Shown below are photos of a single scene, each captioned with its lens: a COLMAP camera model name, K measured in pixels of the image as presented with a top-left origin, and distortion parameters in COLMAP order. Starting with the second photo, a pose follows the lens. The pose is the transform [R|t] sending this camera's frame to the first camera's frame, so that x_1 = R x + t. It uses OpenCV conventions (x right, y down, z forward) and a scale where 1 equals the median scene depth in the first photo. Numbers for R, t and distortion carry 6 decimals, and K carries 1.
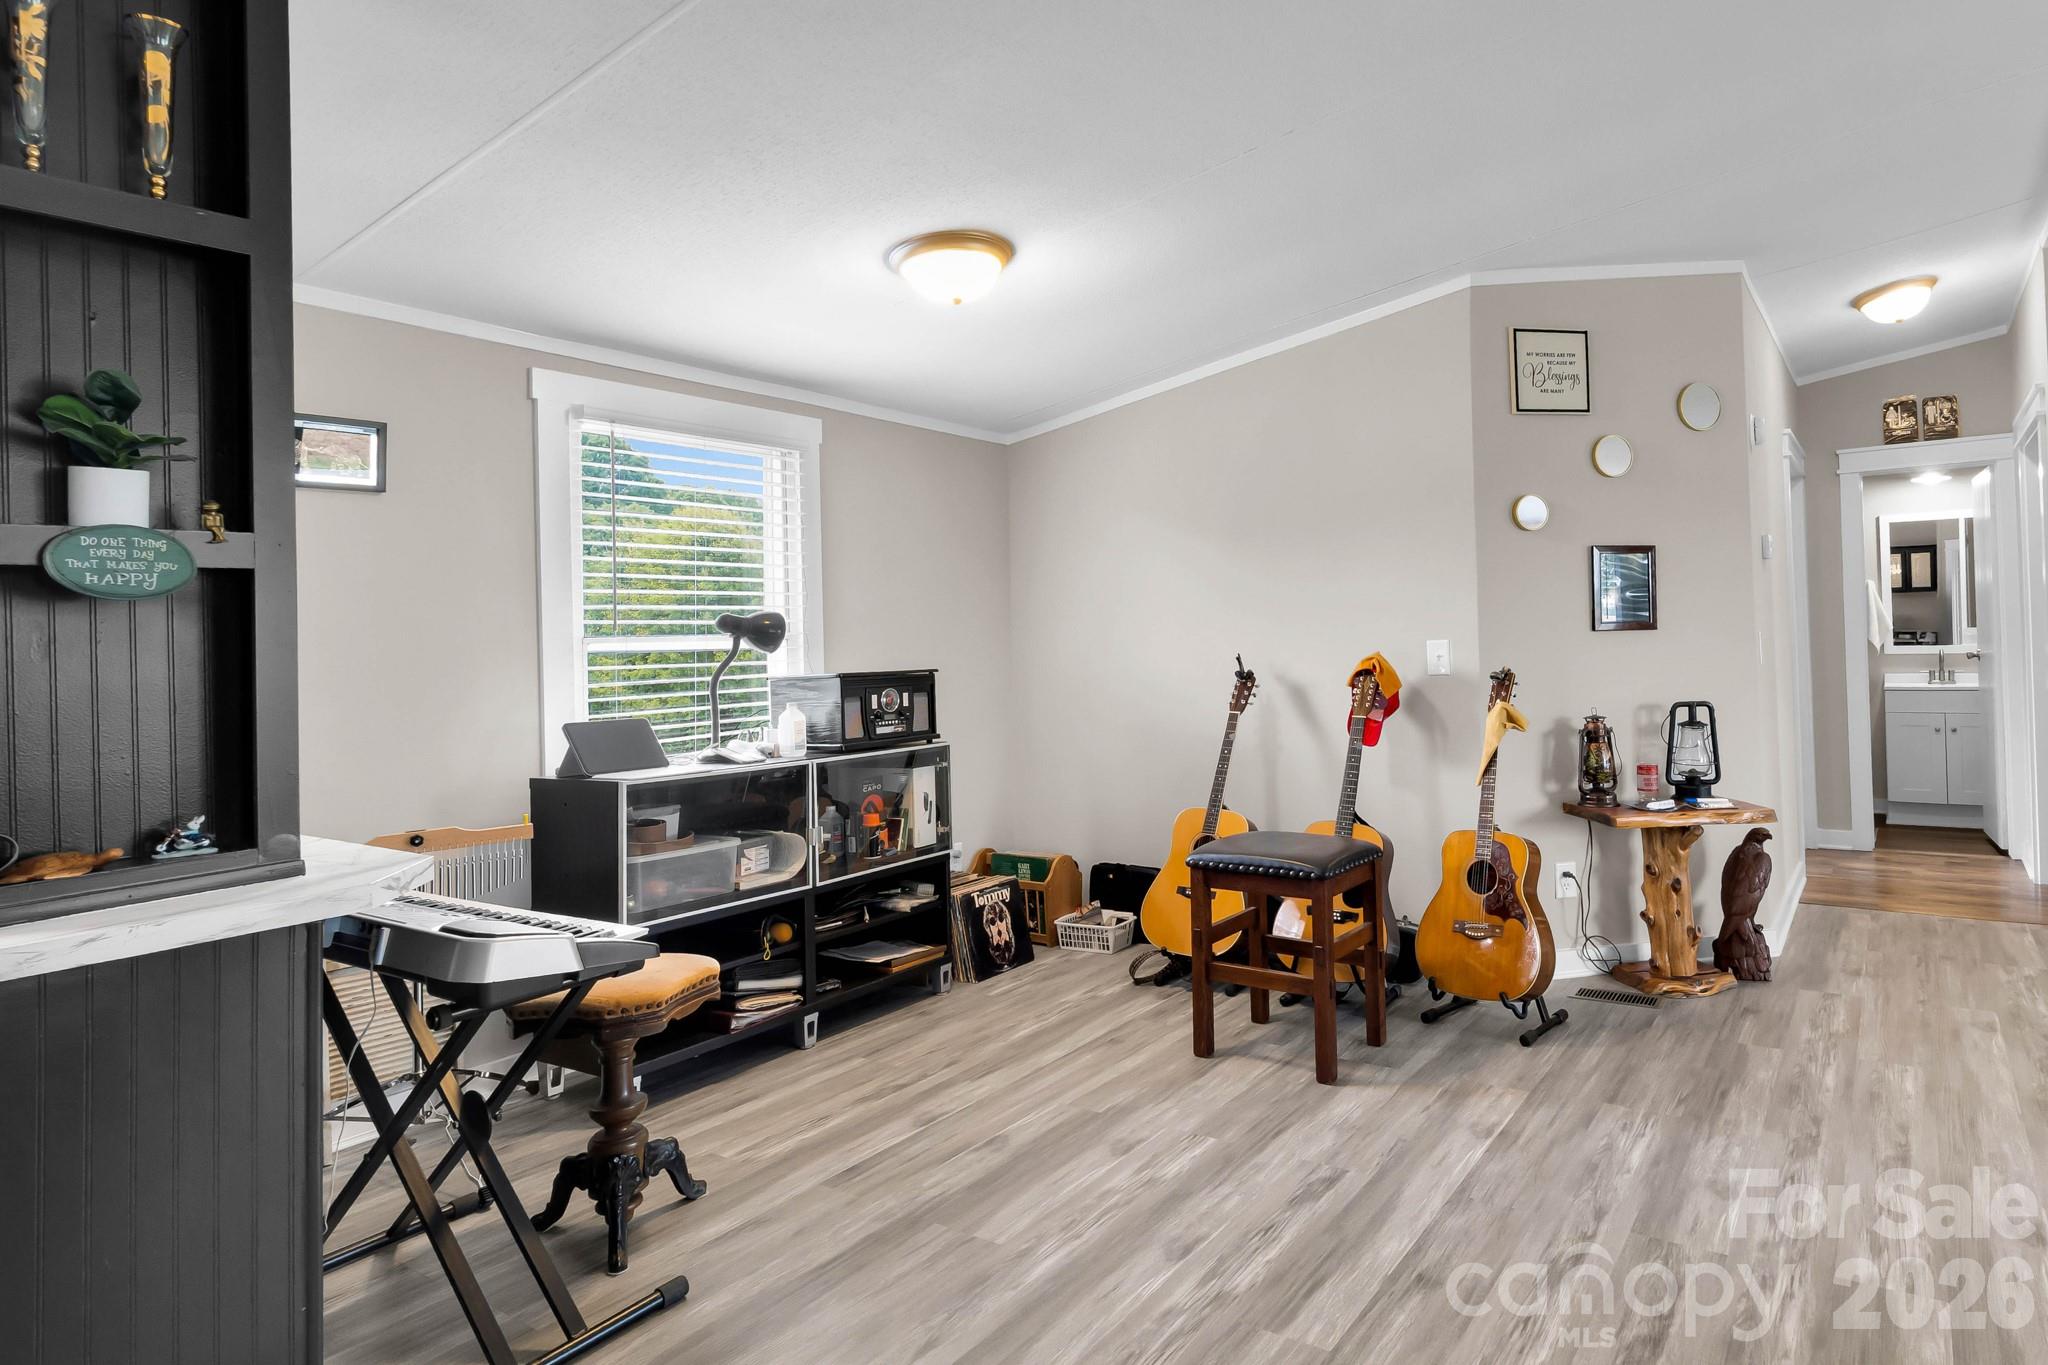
lens RADIAL K [[1139.7, 0, 1171.1], [0, 1139.7, 612.1], [0, 0, 1]] dist [0.001355, 0.000272]
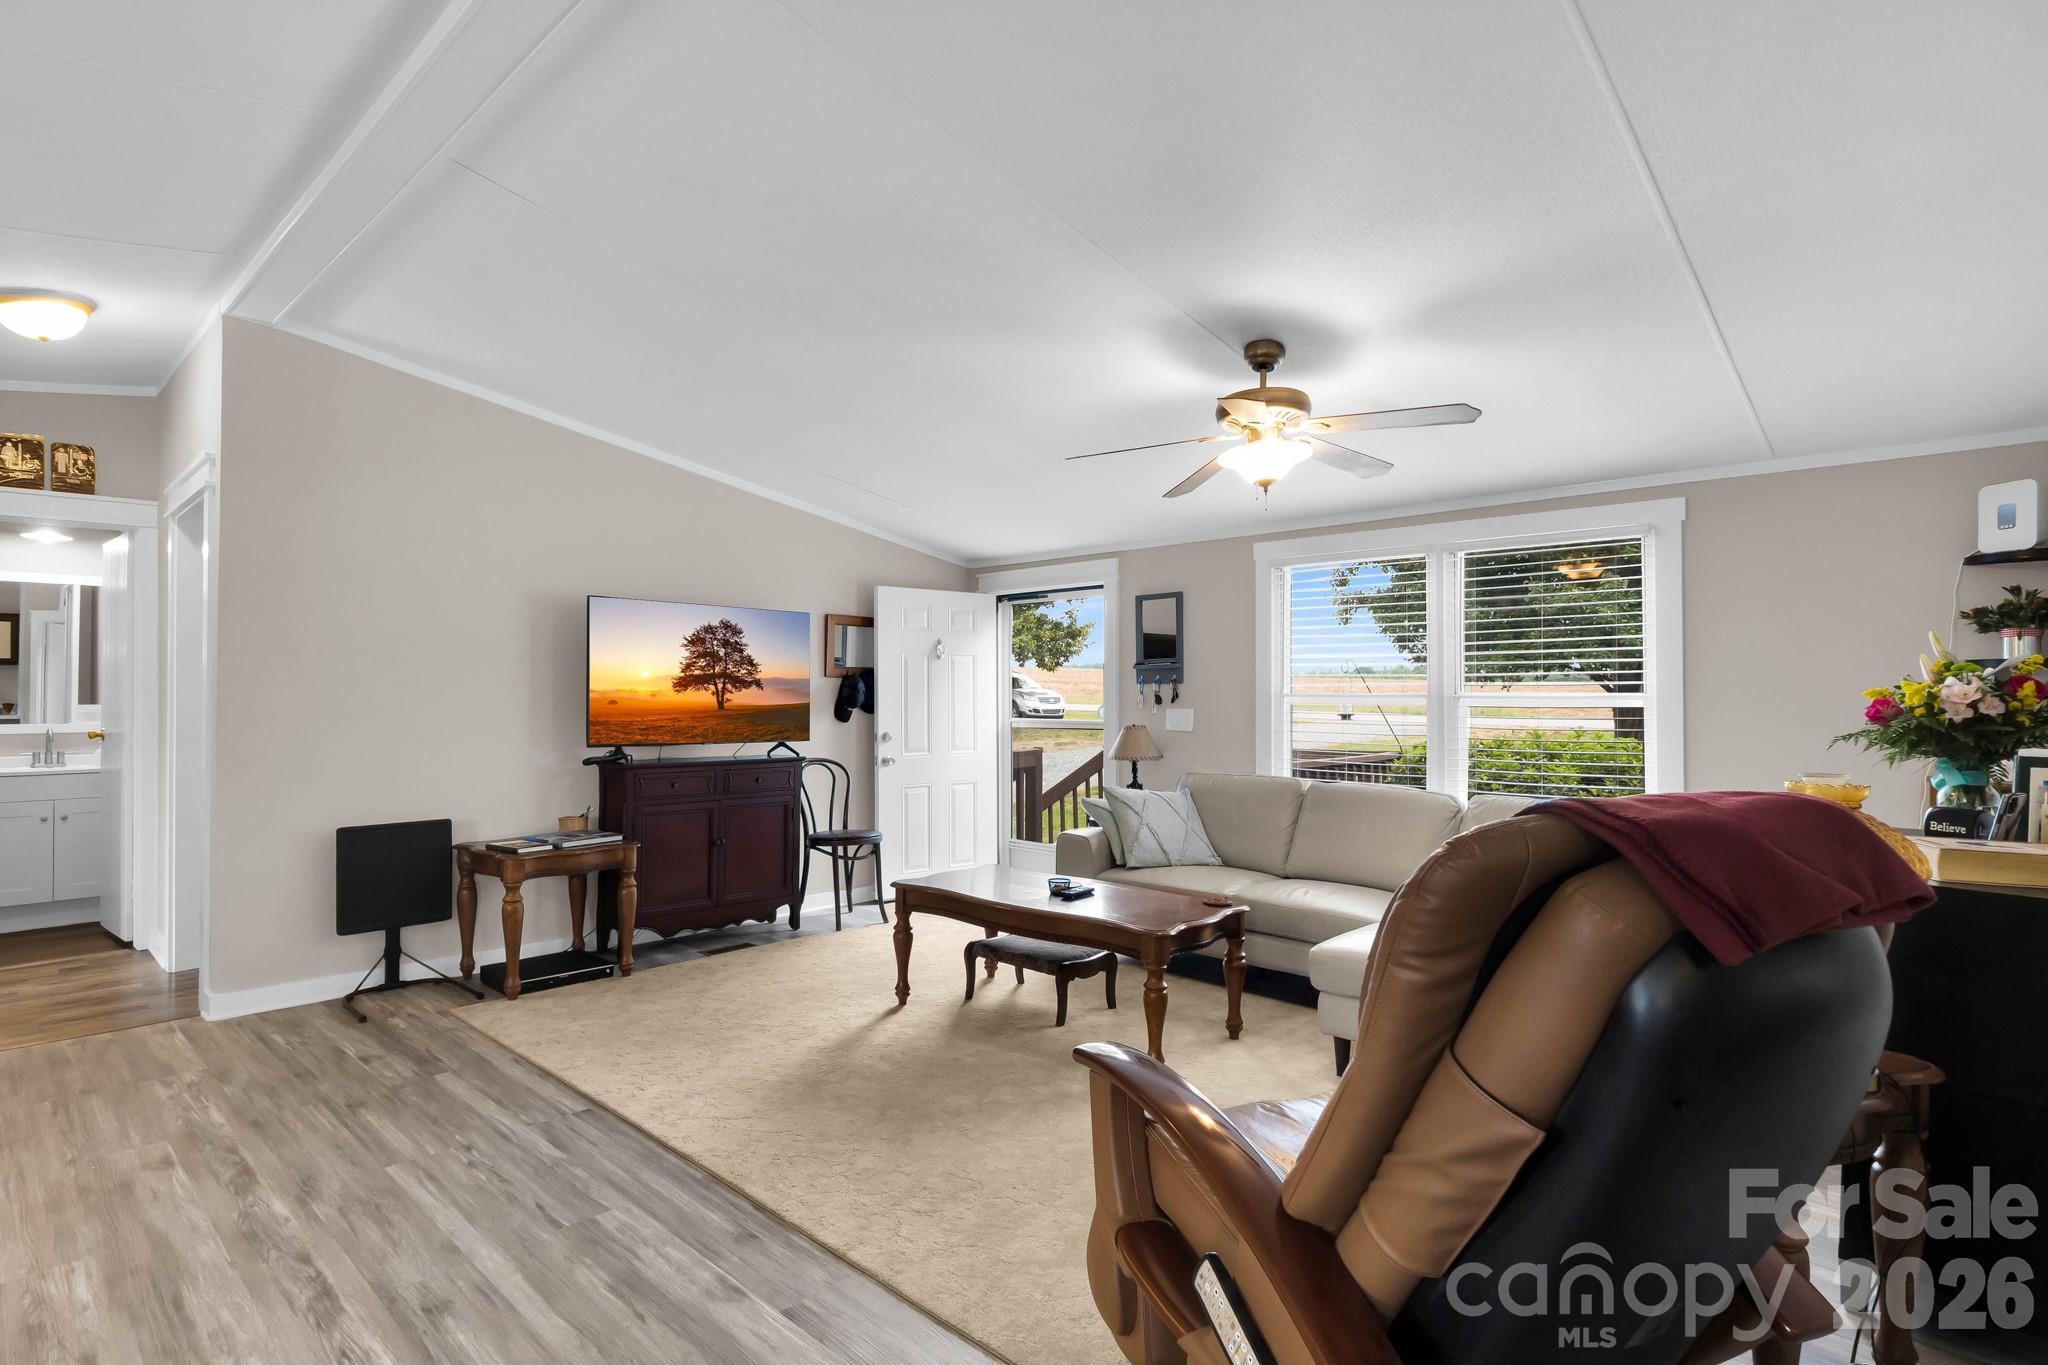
lens RADIAL K [[1036.2, 0, 1025.3], [0, 1036.2, 688.8], [0, 0, 1]] dist [-0.004321, -0.000135]
pose [[0.190521, 0.030806, 0.981200, 0.032636], [-0.027577, 0.999281, -0.026019, 0.002249], [-0.981296, -0.022101, 0.191234, 0.120471]]
